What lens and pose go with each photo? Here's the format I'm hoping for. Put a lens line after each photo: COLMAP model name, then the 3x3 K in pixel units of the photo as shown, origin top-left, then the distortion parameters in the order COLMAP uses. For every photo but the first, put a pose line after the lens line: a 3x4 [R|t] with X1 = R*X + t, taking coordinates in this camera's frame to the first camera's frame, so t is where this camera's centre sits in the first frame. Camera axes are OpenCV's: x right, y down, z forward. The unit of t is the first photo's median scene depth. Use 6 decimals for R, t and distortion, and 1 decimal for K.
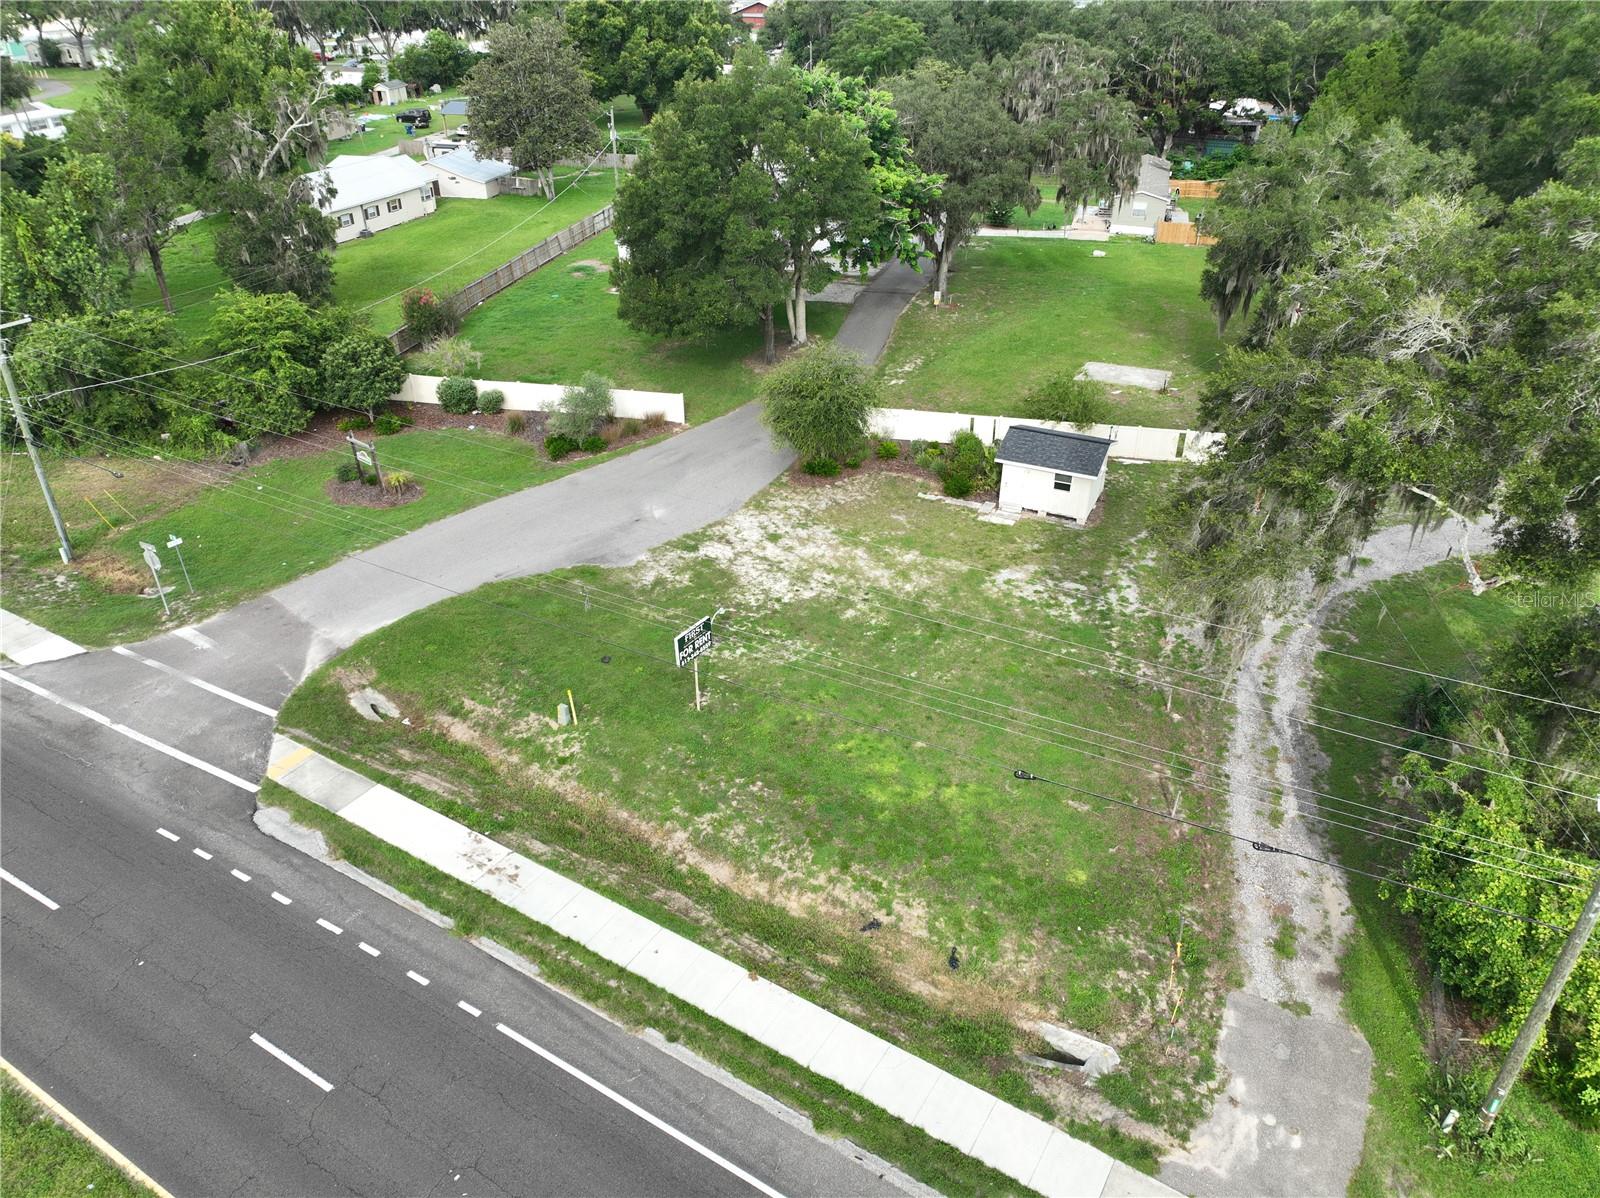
lens RADIAL K [[1129.1, 0, 800.0], [0, 1129.1, 599.0], [0, 0, 1]] dist [-0.002258, 0.020728]
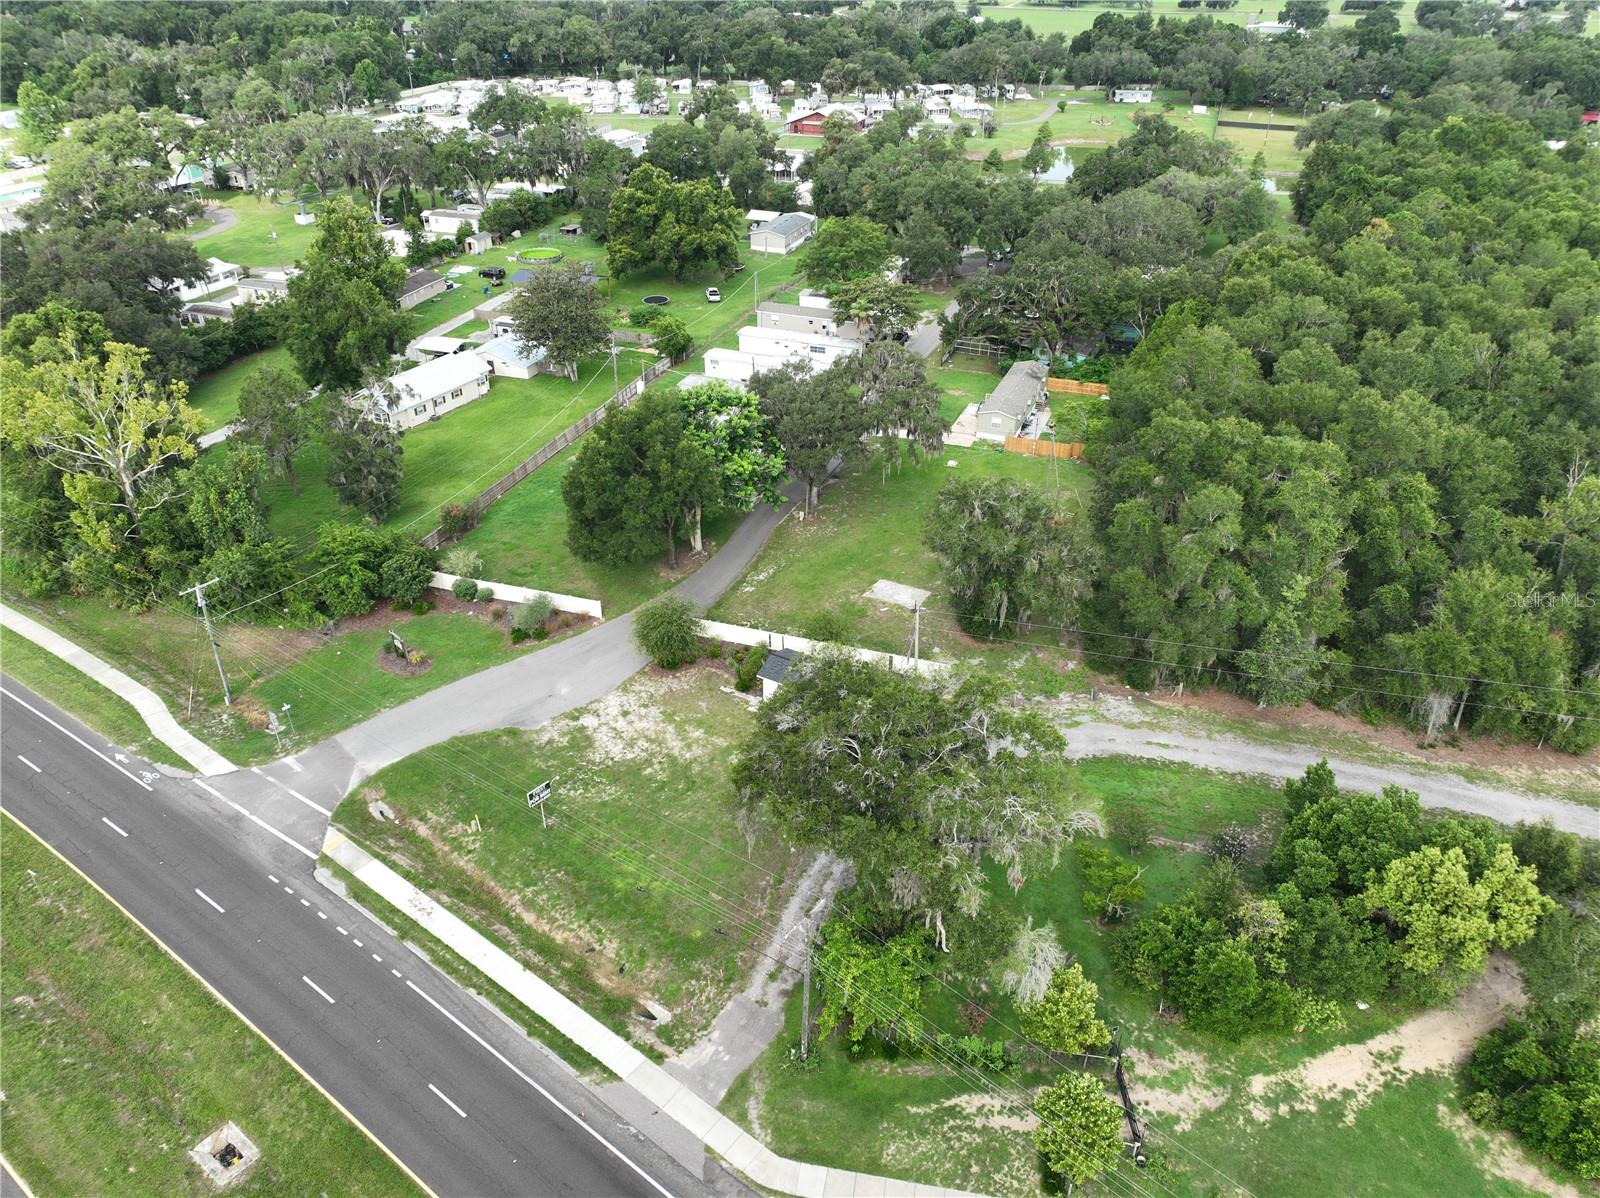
lens RADIAL K [[1129.1, 0, 800.0], [0, 1129.1, 599.0], [0, 0, 1]] dist [-0.002258, 0.020728]
pose [[0.994929, 0.054001, -0.084853, 0.435469], [-0.054071, 0.998536, 0.001471, -0.284261], [0.084808, 0.003125, 0.996392, -0.779992]]
